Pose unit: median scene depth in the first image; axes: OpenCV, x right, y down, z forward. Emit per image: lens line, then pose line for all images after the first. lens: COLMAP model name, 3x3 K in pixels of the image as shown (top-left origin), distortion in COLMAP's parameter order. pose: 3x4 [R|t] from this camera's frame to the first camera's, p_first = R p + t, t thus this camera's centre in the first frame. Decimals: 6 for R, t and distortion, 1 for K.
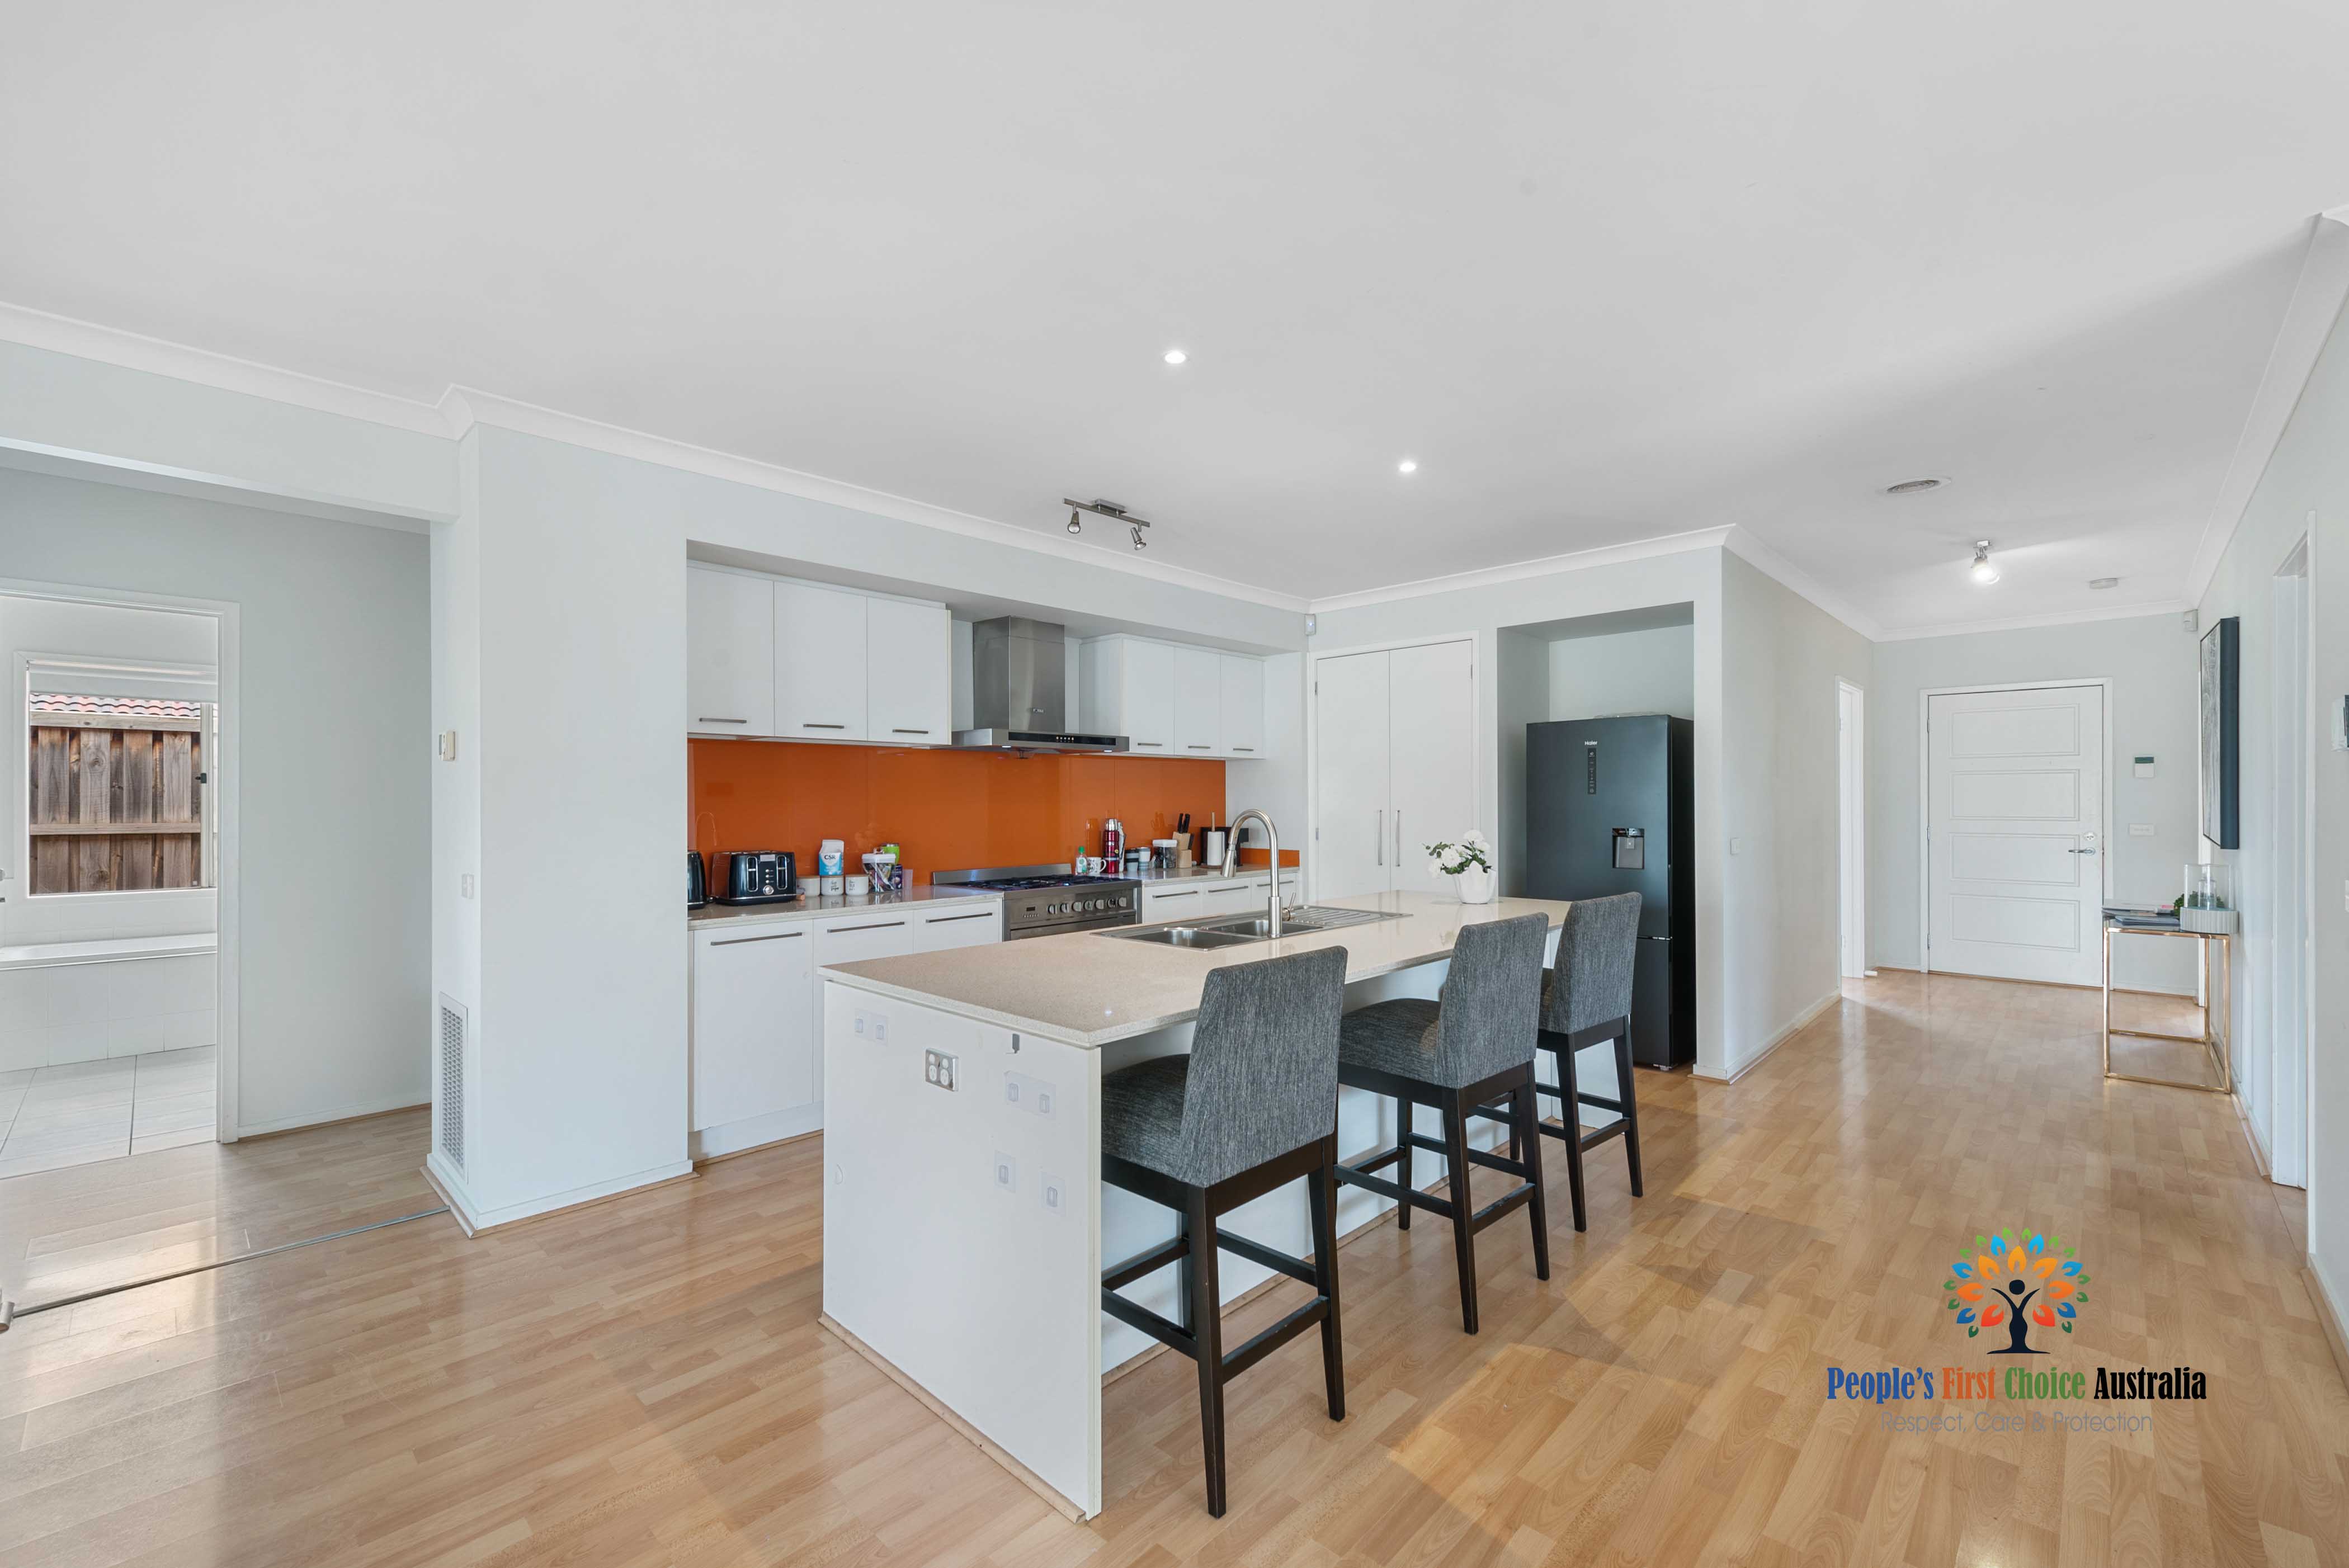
lens RADIAL K [[980.1, 0, 1167.2], [0, 980.1, 788.8], [0, 0, 1]] dist [0.013409, -0.000289]
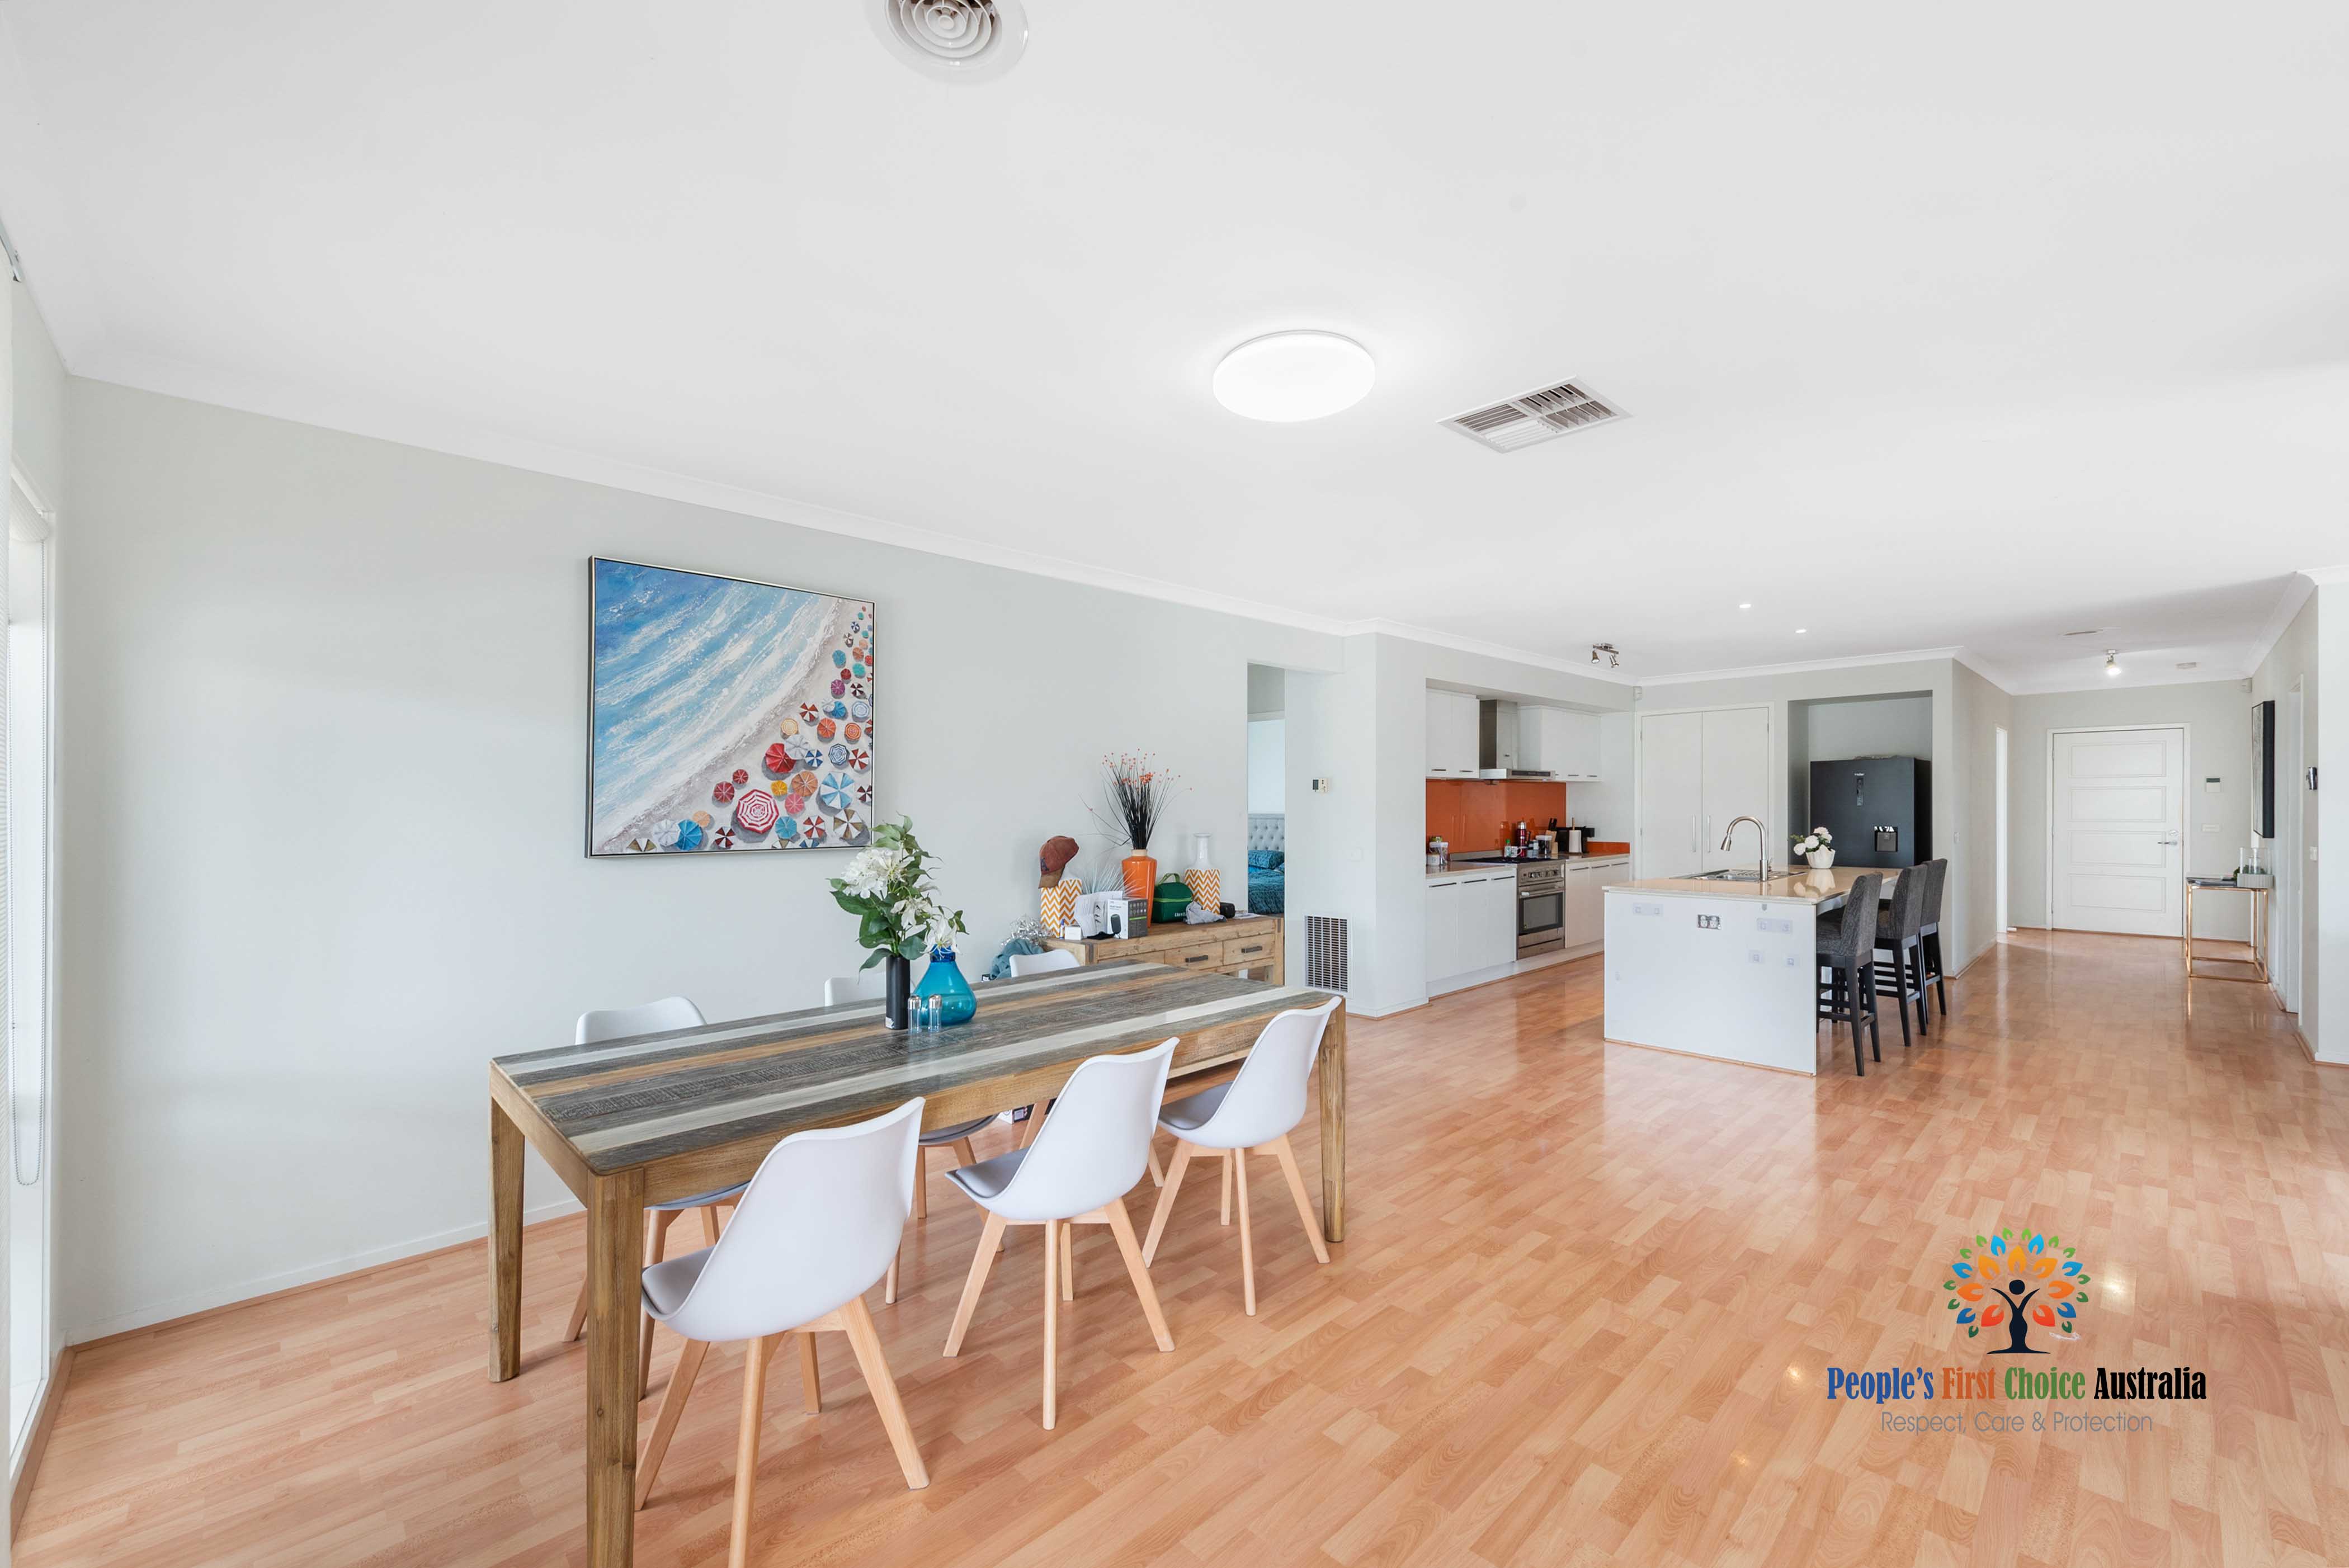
lens RADIAL K [[930.8, 0, 1174.6], [0, 930.8, 796.9], [0, 0, 1]] dist [0.002223, -0.000498]
pose [[0.998947, -0.002490, -0.045816, -0.662268], [0.002766, 0.999978, 0.005953, -0.024233], [0.045801, -0.006073, 0.998932, -0.618322]]
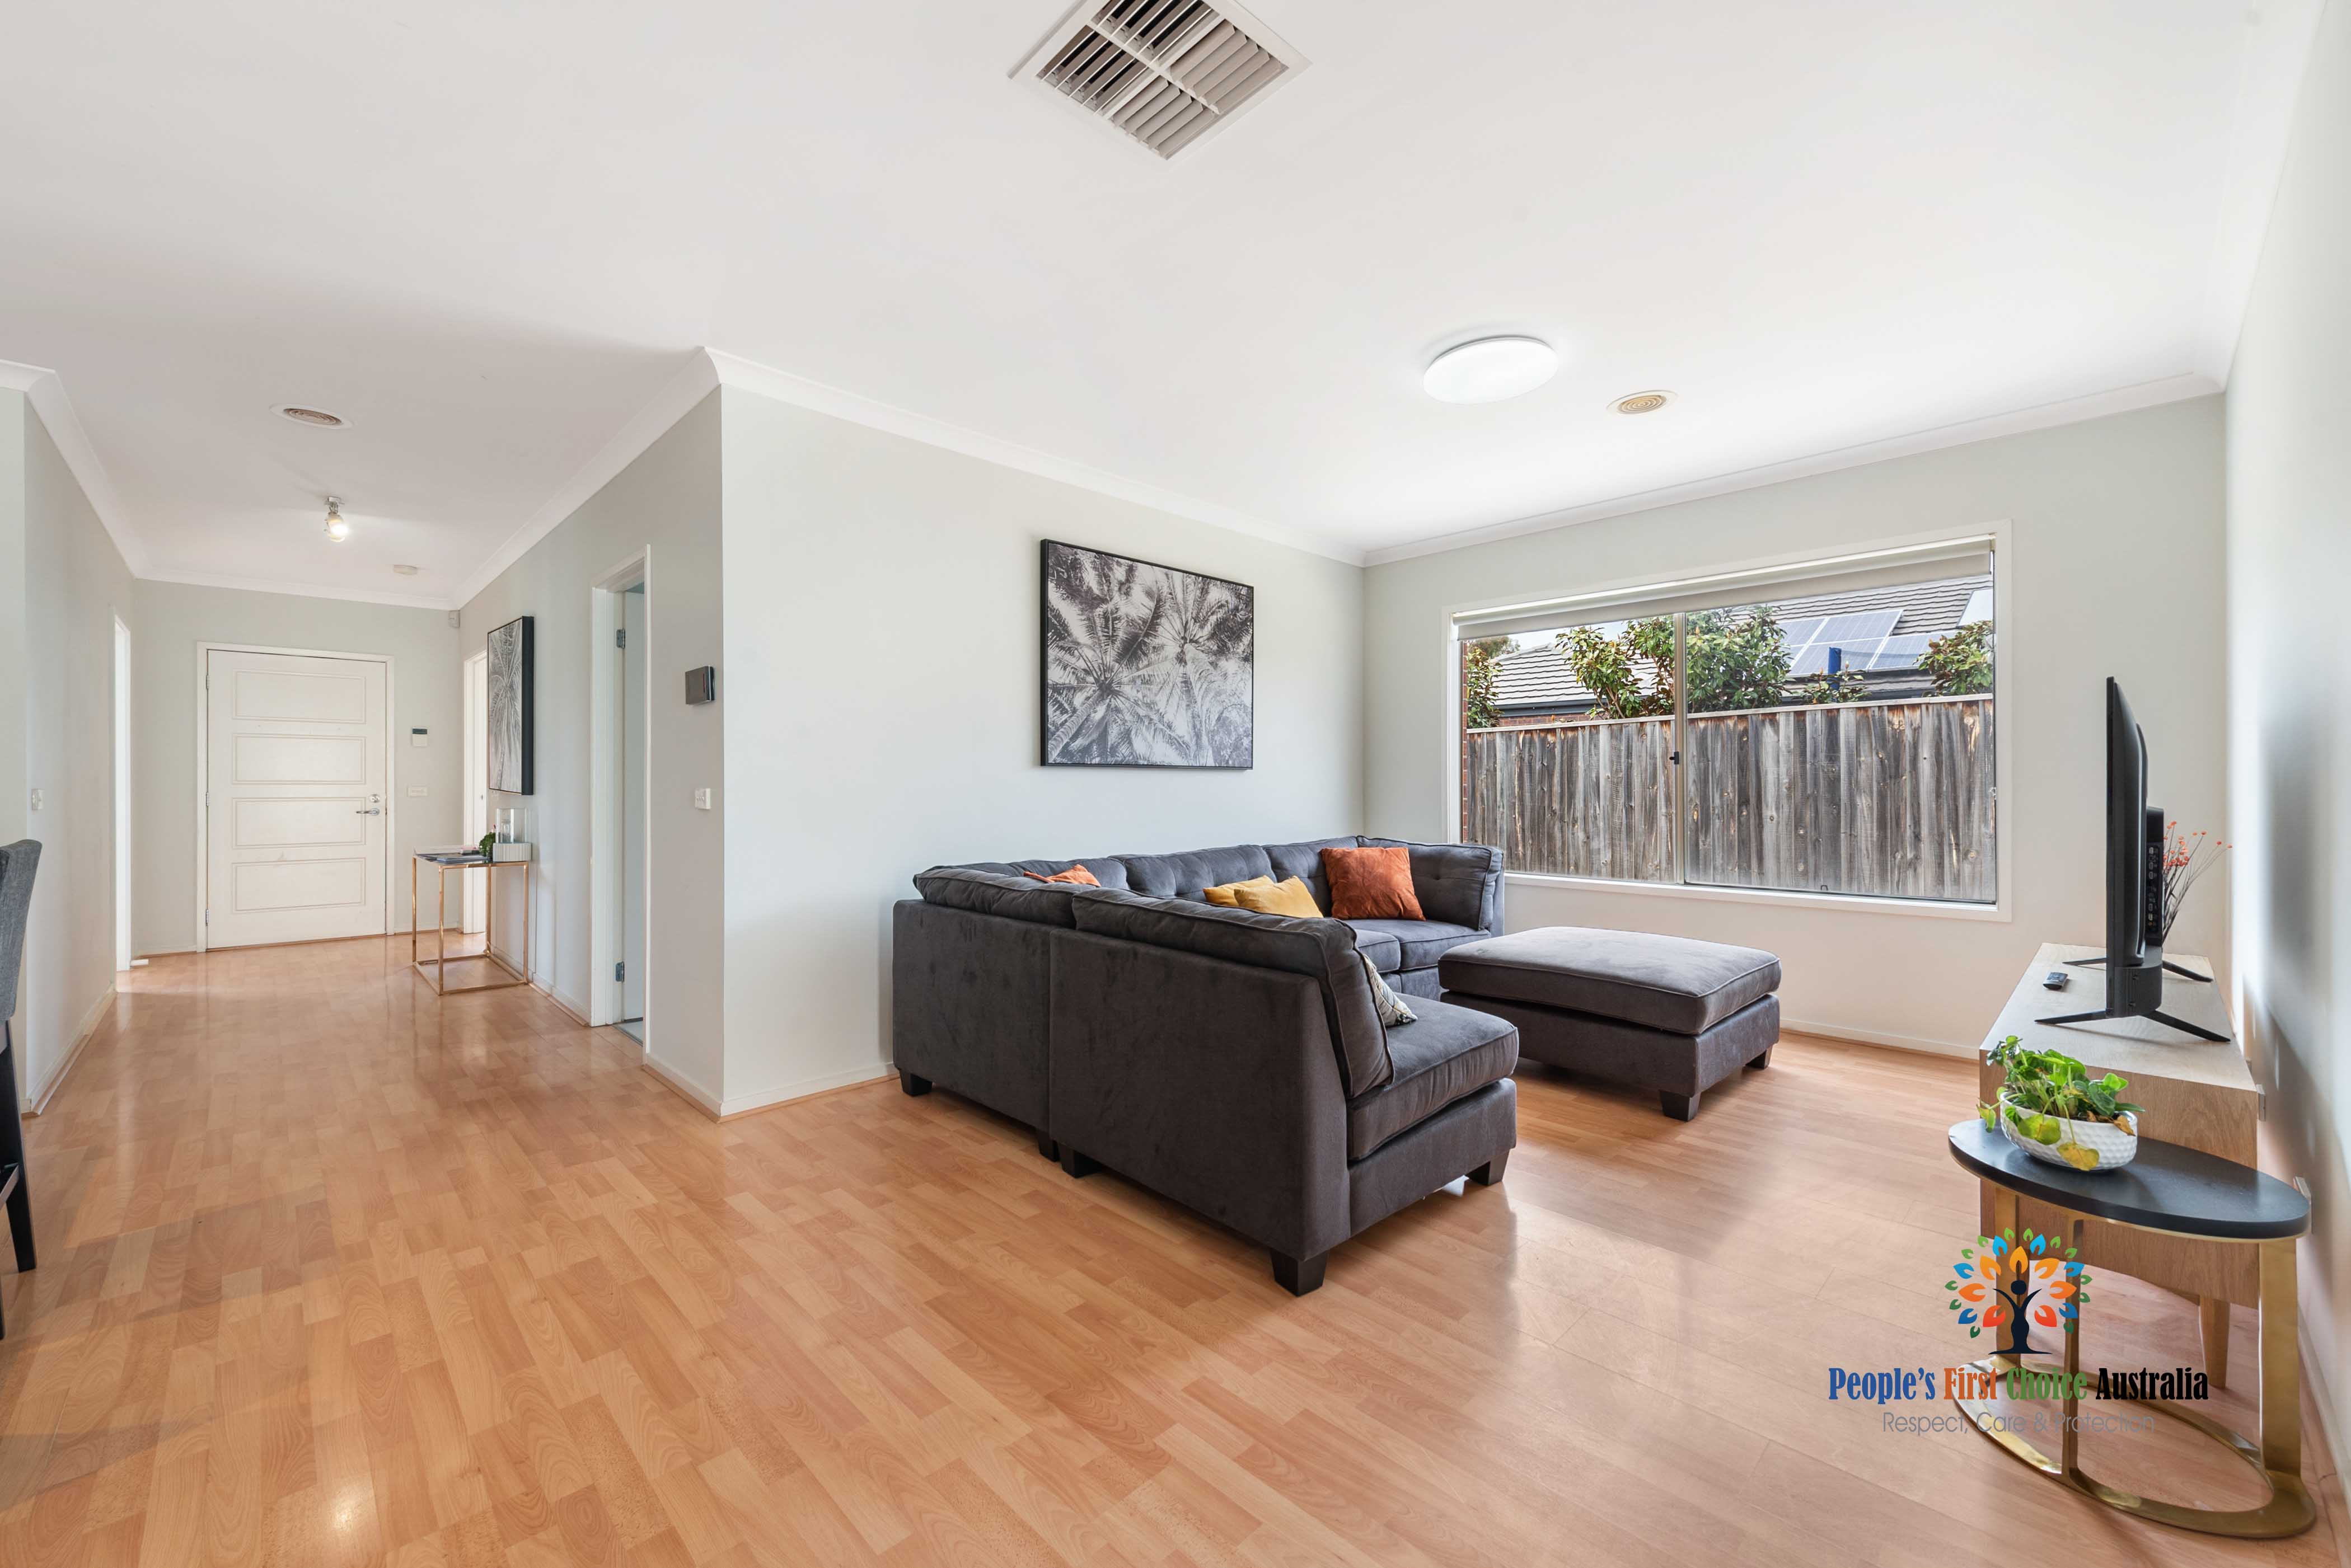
lens RADIAL K [[931.5, 0, 1185.0], [0, 931.5, 790.4], [0, 0, 1]] dist [0.002223, -0.000498]
pose [[0.022135, -0.000233, 0.999755, -0.116080], [-0.007778, 0.999970, 0.000406, 0.043854], [-0.999725, -0.007785, 0.022132, 0.109632]]
